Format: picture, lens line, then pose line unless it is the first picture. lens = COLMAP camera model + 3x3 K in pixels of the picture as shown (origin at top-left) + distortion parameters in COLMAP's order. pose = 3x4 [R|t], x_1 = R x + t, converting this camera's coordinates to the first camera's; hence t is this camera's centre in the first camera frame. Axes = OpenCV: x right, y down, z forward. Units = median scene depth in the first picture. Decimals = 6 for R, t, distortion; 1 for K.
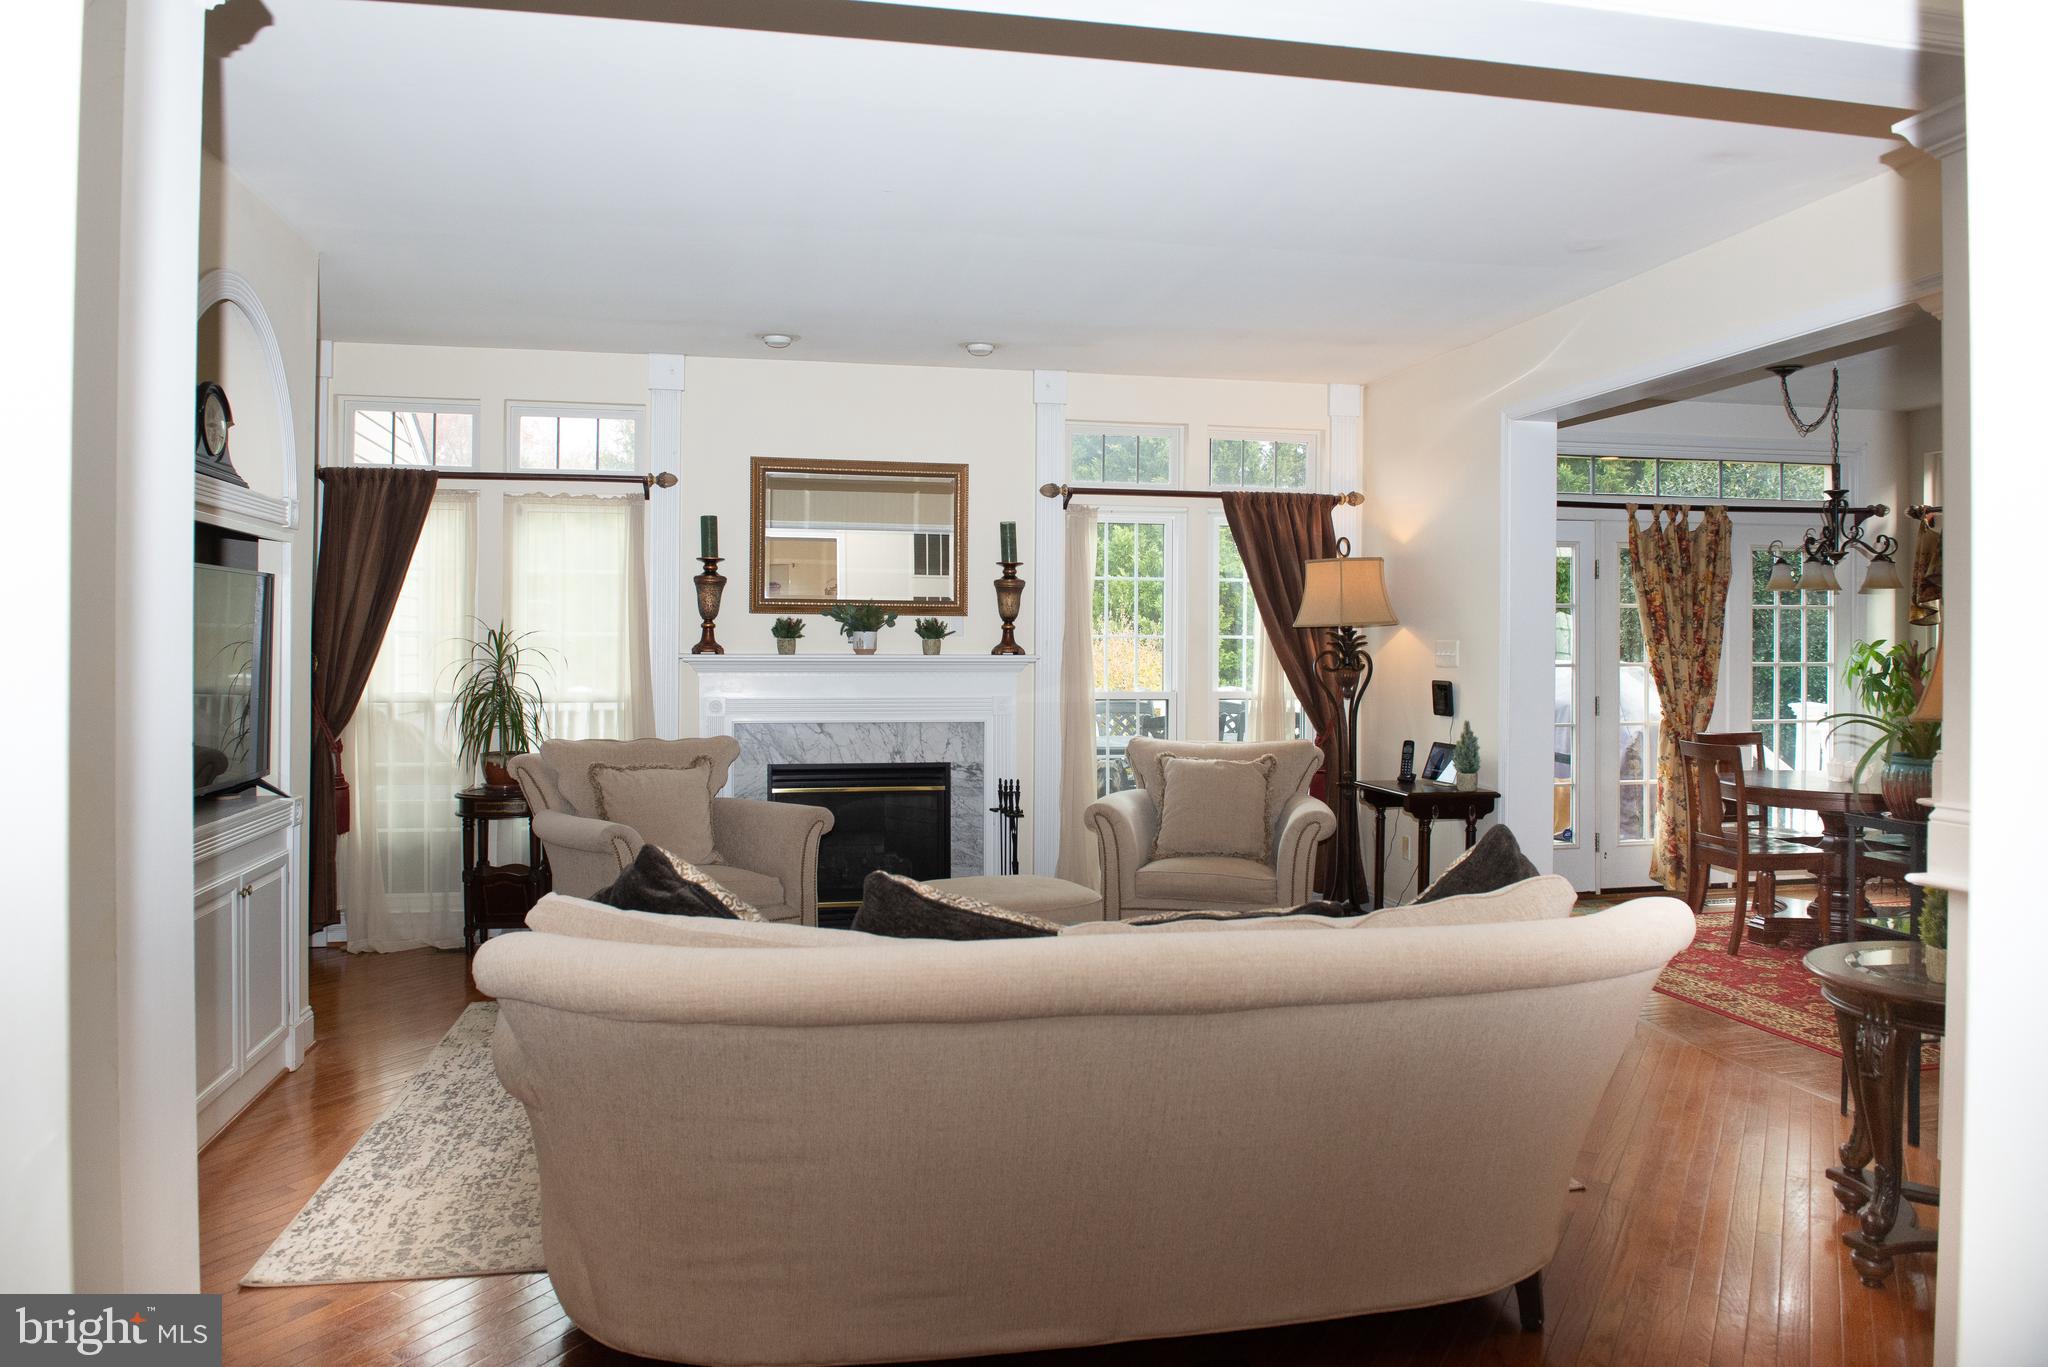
lens RADIAL K [[1413.5, 0, 1016.7], [0, 1413.5, 666.0], [0, 0, 1]] dist [-0.041801, -0.005856]
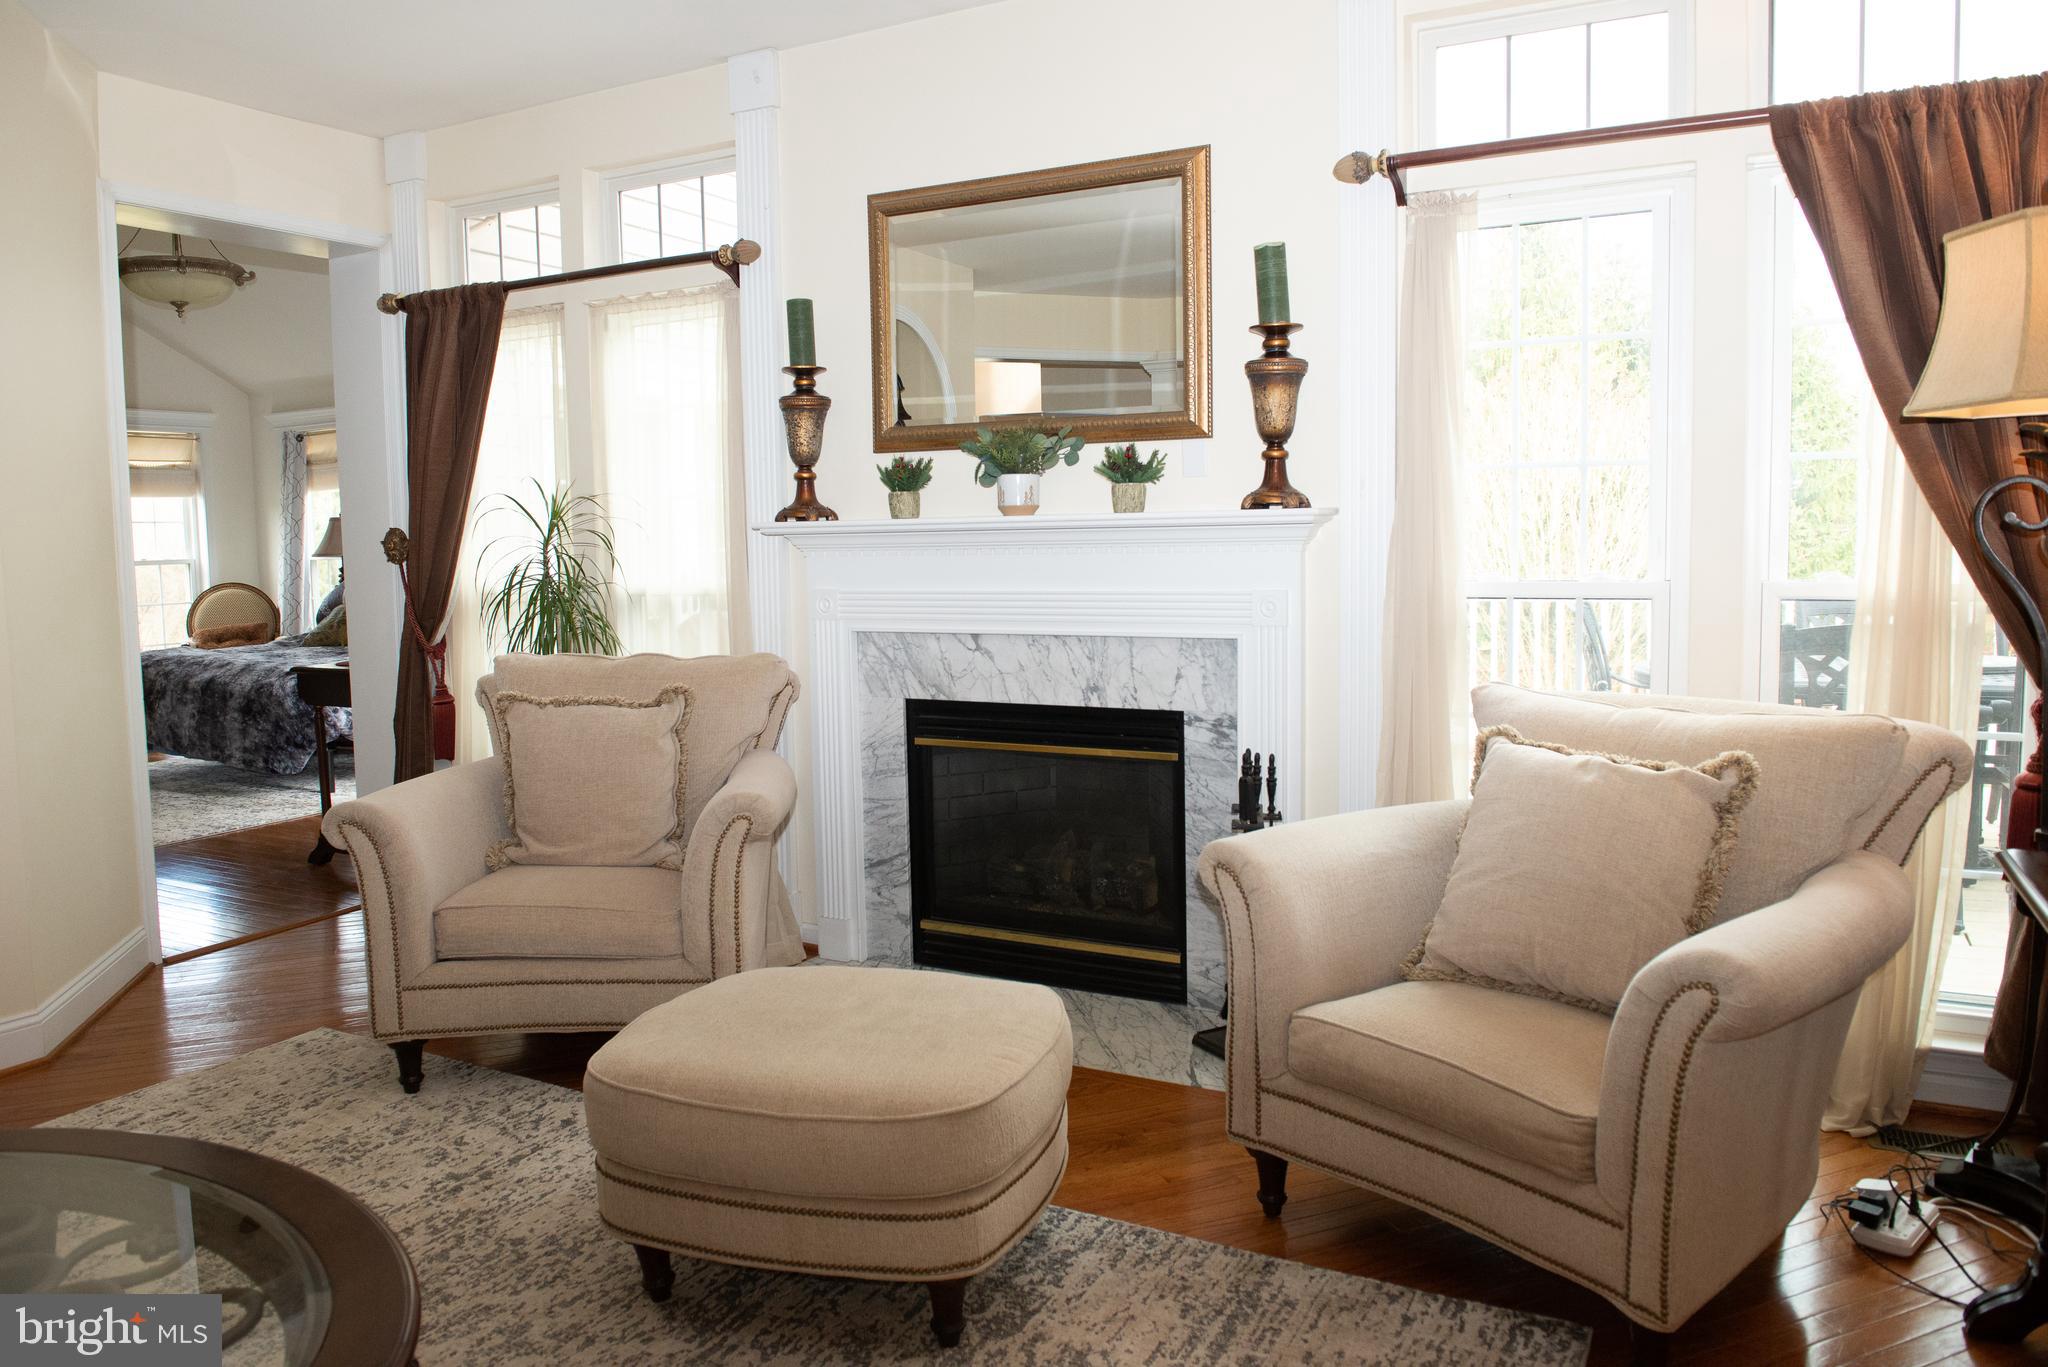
lens RADIAL K [[1413.5, 0, 1039.2], [0, 1413.5, 637.2], [0, 0, 1]] dist [-0.041801, -0.005856]
pose [[0.779889, 0.028329, -0.625277, 0.249868], [0.021984, 0.997119, 0.072595, -0.000587], [0.625532, -0.070362, 0.777019, 0.552785]]
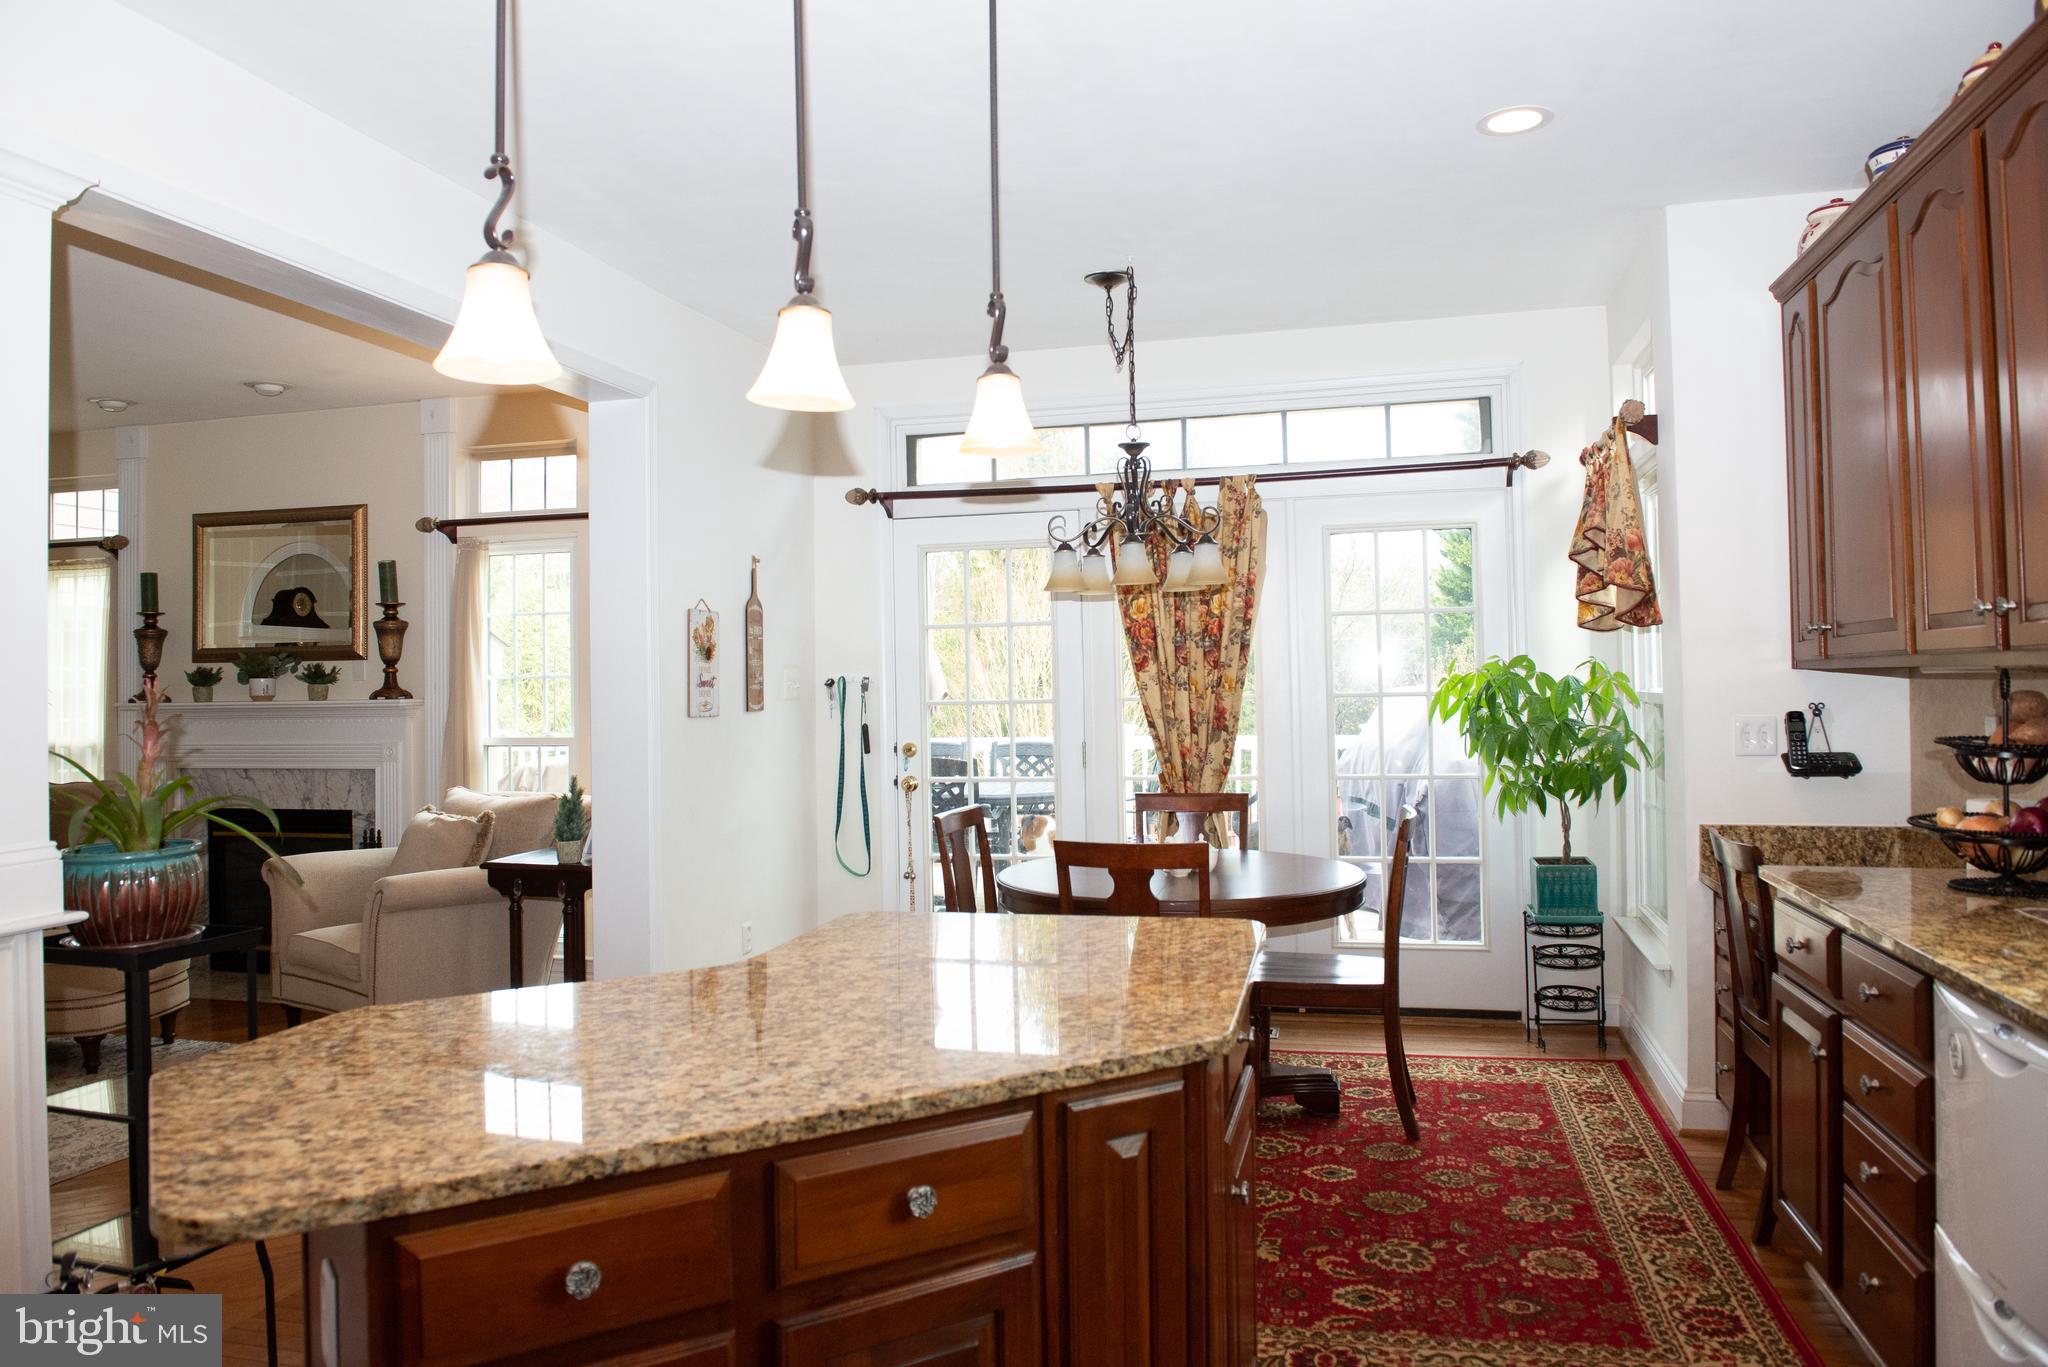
lens RADIAL K [[1413.5, 0, 1021.1], [0, 1413.5, 673.3], [0, 0, 1]] dist [-0.041801, -0.005856]
pose [[0.897759, -0.019673, -0.440047, 0.805323], [0.016480, 0.999803, -0.011077, -0.008154], [0.440178, 0.002693, 0.897906, 0.337380]]
